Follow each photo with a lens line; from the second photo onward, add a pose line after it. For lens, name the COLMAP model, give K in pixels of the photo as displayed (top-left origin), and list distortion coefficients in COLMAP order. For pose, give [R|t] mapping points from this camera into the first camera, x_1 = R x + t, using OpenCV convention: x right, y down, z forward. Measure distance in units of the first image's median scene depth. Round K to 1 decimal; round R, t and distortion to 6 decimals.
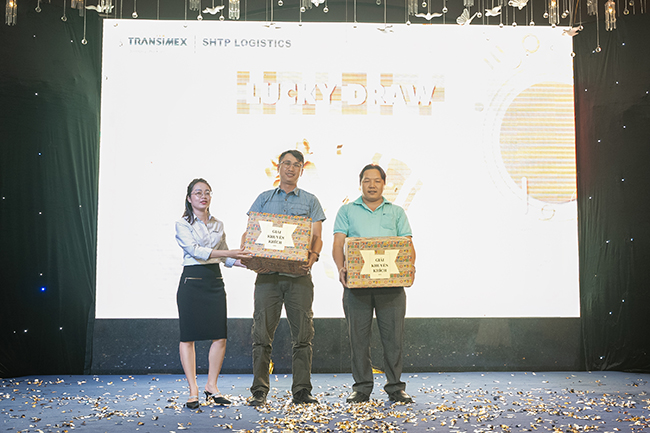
lens RADIAL K [[771.2, 0, 325.0], [0, 771.2, 216.5], [0, 0, 1]] dist [0.007025, 0.051253]
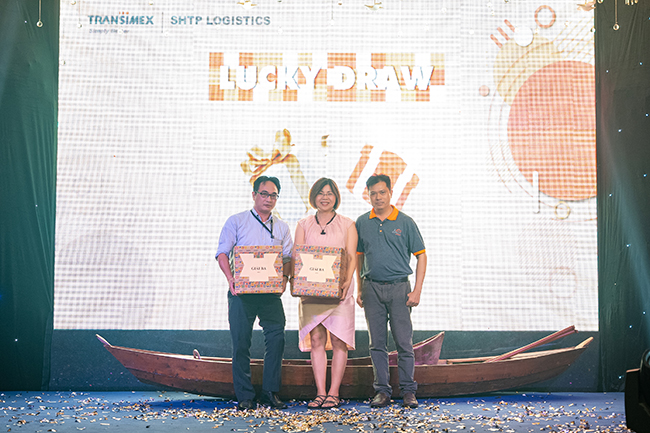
lens RADIAL K [[1104.4, 0, 325.0], [0, 1104.4, 216.5], [0, 0, 1]] dist [0.022487, 0.091331]
pose [[0.998840, 0.000609, -0.048155, 0.080468], [0.000587, 0.999692, 0.024819, -0.031403], [0.048155, -0.024819, 0.998531, -0.269516]]
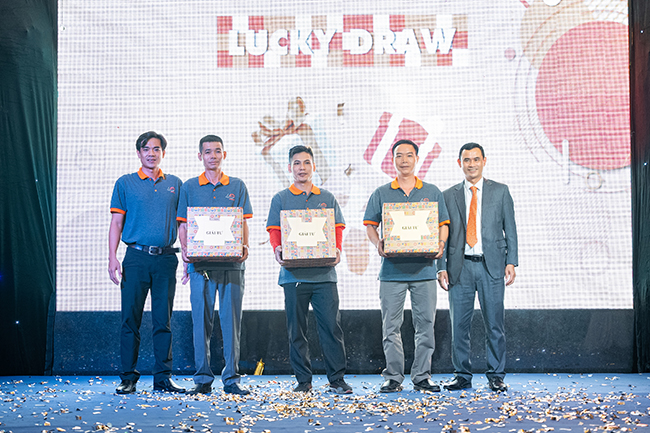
lens RADIAL K [[1150.3, 0, 325.0], [0, 1150.3, 216.5], [0, 0, 1]] dist [0.016169, 0.043164]
pose [[0.998275, -0.006965, -0.058290, 0.073643], [0.009670, 0.998883, 0.046259, -0.028442], [0.057903, -0.046742, 0.997227, -0.246683]]
